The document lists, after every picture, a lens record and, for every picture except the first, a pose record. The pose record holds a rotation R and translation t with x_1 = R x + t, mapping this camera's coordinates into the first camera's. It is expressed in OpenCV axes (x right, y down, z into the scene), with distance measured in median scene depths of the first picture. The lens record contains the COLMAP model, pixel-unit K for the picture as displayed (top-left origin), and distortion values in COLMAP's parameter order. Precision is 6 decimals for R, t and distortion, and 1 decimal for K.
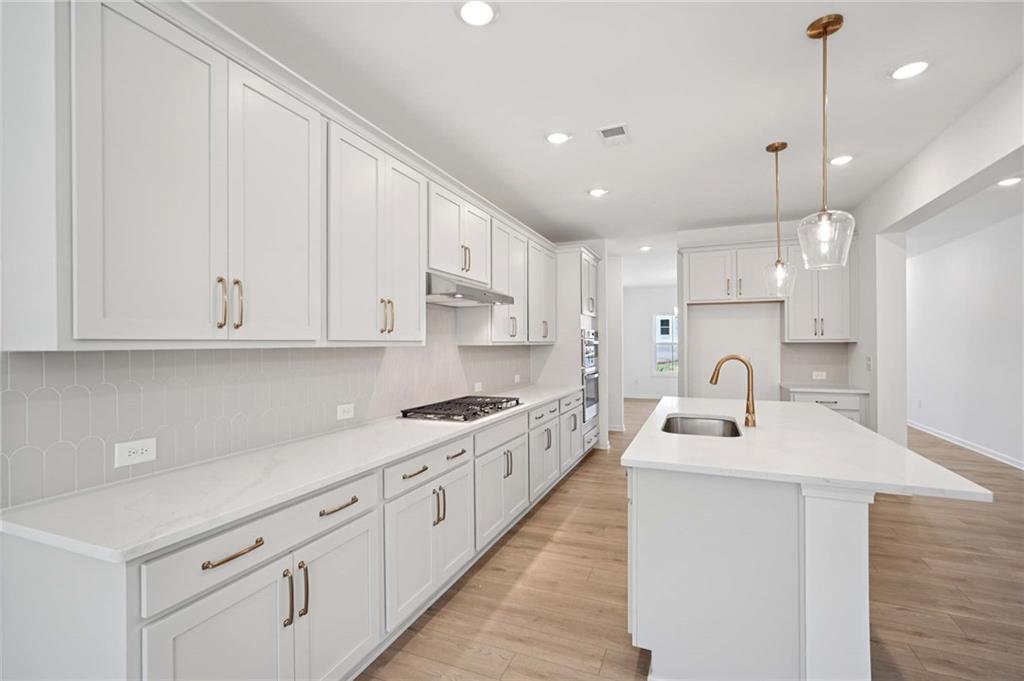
lens RADIAL K [[453.6, 0, 516.9], [0, 453.6, 341.5], [0, 0, 1]] dist [-0.009754, 0.002630]
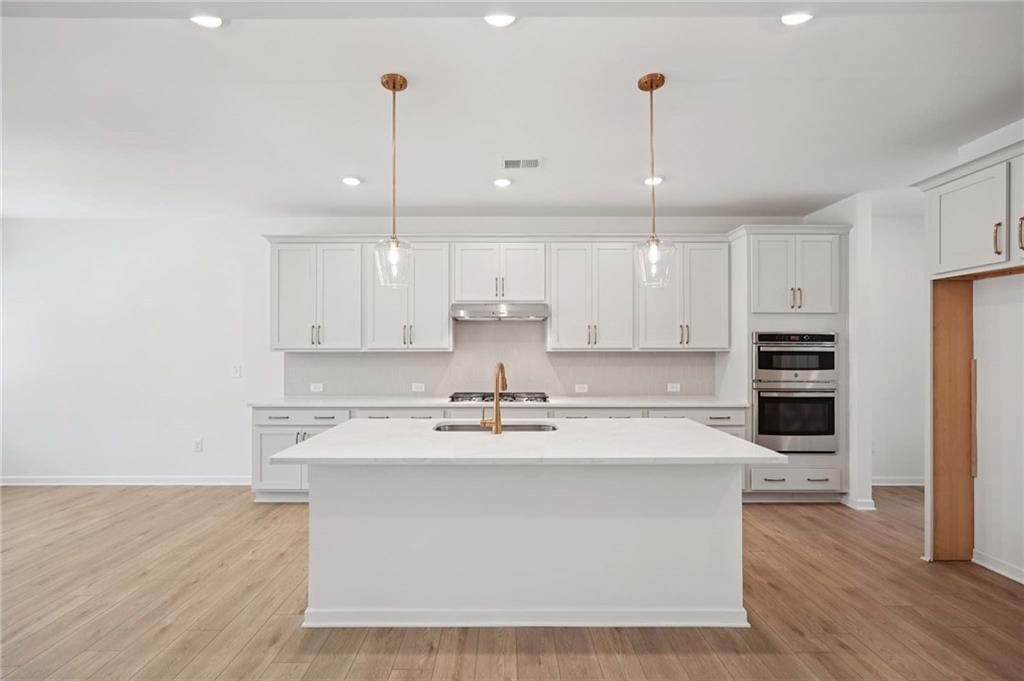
lens RADIAL K [[453.6, 0, 492.0], [0, 453.6, 350.9], [0, 0, 1]] dist [-0.009754, 0.002630]
pose [[0.382874, 0.006328, -0.923779, 1.270861], [0.003174, 0.999962, 0.008166, -0.004663], [0.923795, -0.006058, 0.382839, 0.526489]]
